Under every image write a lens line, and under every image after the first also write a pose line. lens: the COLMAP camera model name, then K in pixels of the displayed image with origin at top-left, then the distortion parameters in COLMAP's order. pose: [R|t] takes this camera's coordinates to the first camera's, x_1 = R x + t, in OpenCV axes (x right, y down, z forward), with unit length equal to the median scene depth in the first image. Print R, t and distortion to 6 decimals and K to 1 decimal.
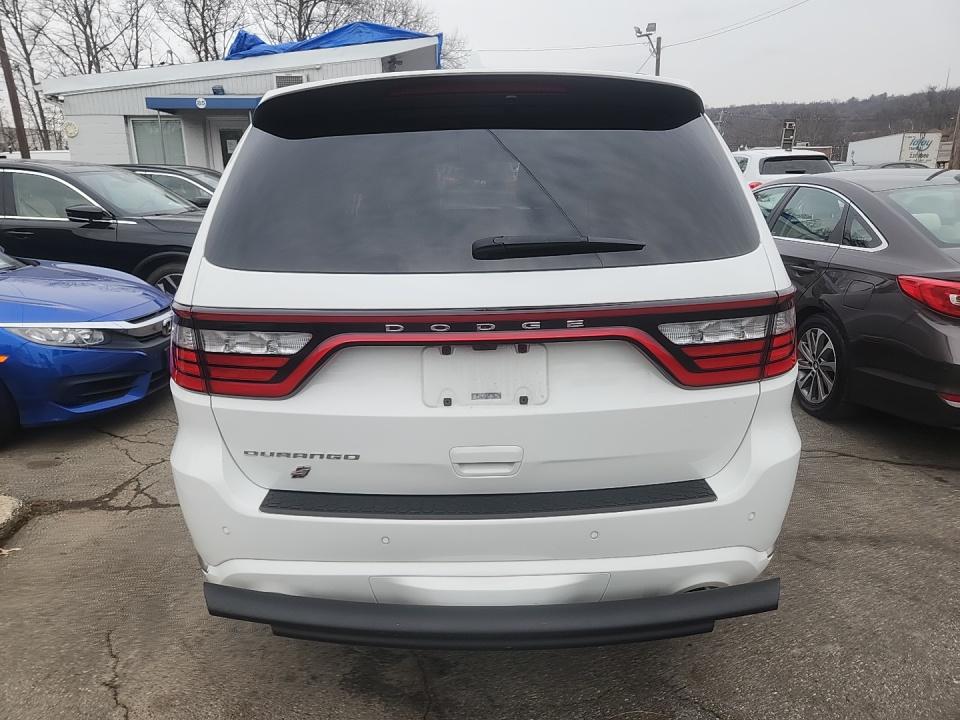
lens RADIAL K [[654.0, 0, 472.2], [0, 654.0, 333.0], [0, 0, 1]] dist [0.070038, -0.051921]
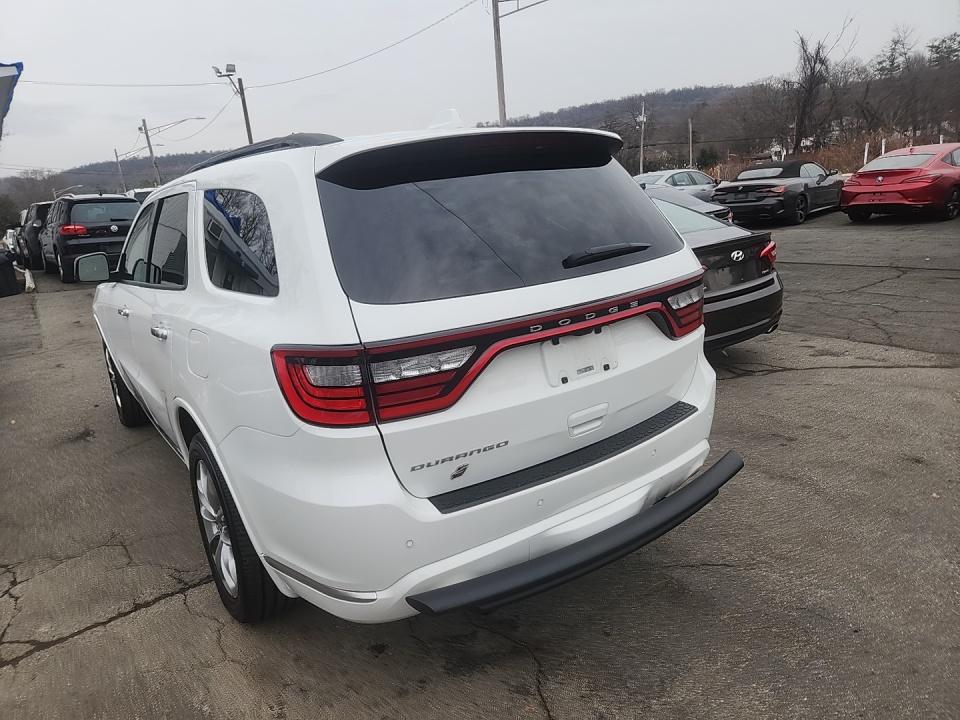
lens RADIAL K [[654.0, 0, 472.2], [0, 654.0, 333.0], [0, 0, 1]] dist [0.070038, -0.051921]
pose [[0.821023, -0.167686, 0.545713, -0.837671], [0.195857, 0.980610, 0.006654, -0.029080], [-0.536248, 0.101418, 0.837946, 0.004688]]
